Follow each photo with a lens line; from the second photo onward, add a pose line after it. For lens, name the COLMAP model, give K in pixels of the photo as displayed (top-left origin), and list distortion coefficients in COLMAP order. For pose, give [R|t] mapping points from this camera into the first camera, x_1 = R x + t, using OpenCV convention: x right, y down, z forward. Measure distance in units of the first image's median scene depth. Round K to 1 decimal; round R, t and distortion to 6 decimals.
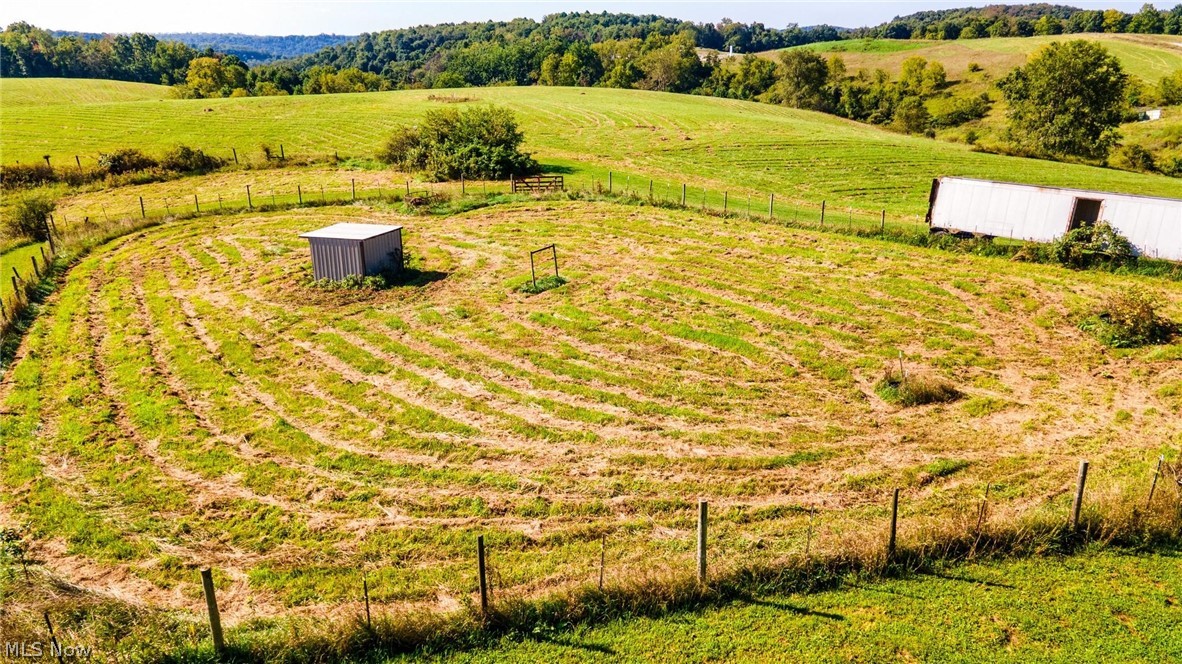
lens RADIAL K [[856.2, 0, 591.0], [0, 856.2, 332.0], [0, 0, 1]] dist [0.024739, 0.037763]
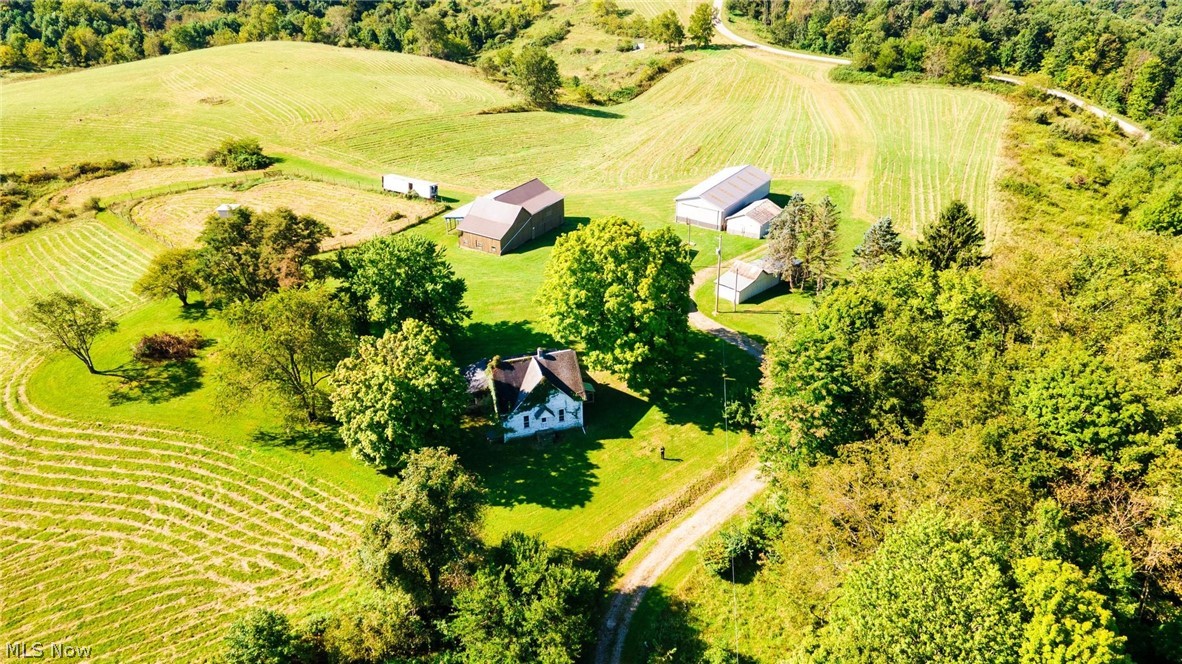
lens RADIAL K [[856.2, 0, 591.0], [0, 856.2, 332.0], [0, 0, 1]] dist [0.024739, 0.037763]
pose [[0.955699, -0.140383, 0.258711, 0.113662], [0.093015, 0.977937, 0.187049, -0.074183], [-0.279262, -0.154698, 0.947671, -1.770345]]
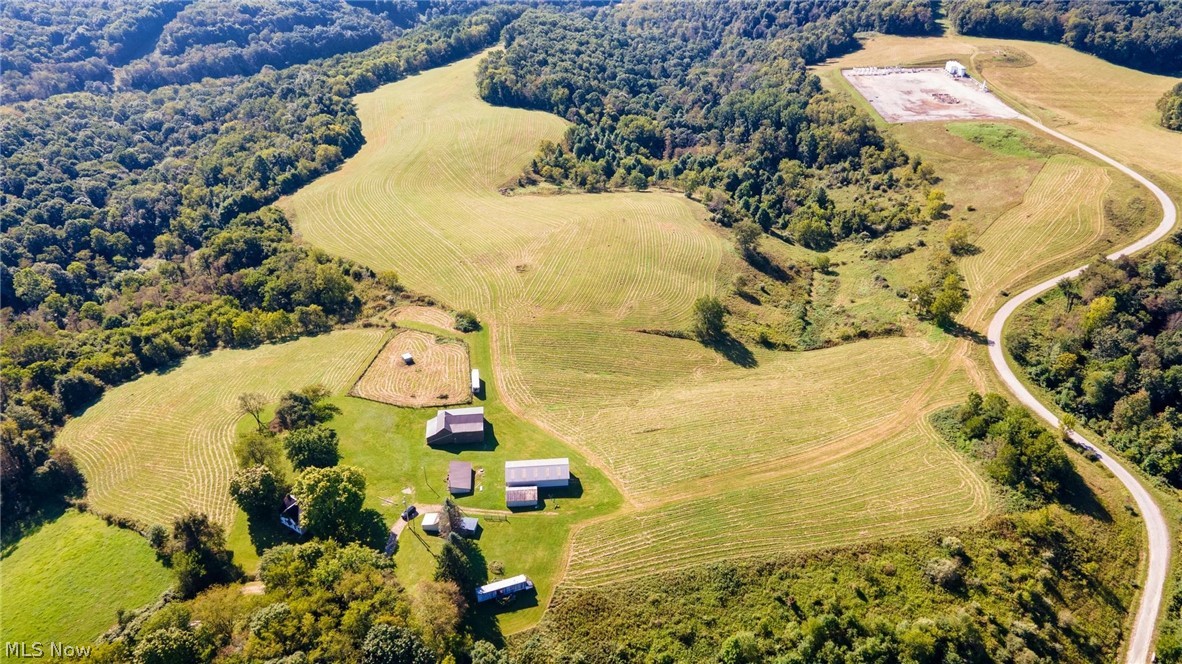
lens RADIAL K [[856.2, 0, 591.0], [0, 856.2, 332.0], [0, 0, 1]] dist [0.024739, 0.037763]
pose [[0.830083, 0.291880, -0.475151, 2.674729], [-0.181043, 0.946977, 0.265439, -1.507192], [0.527433, -0.134314, 0.838913, -2.641451]]
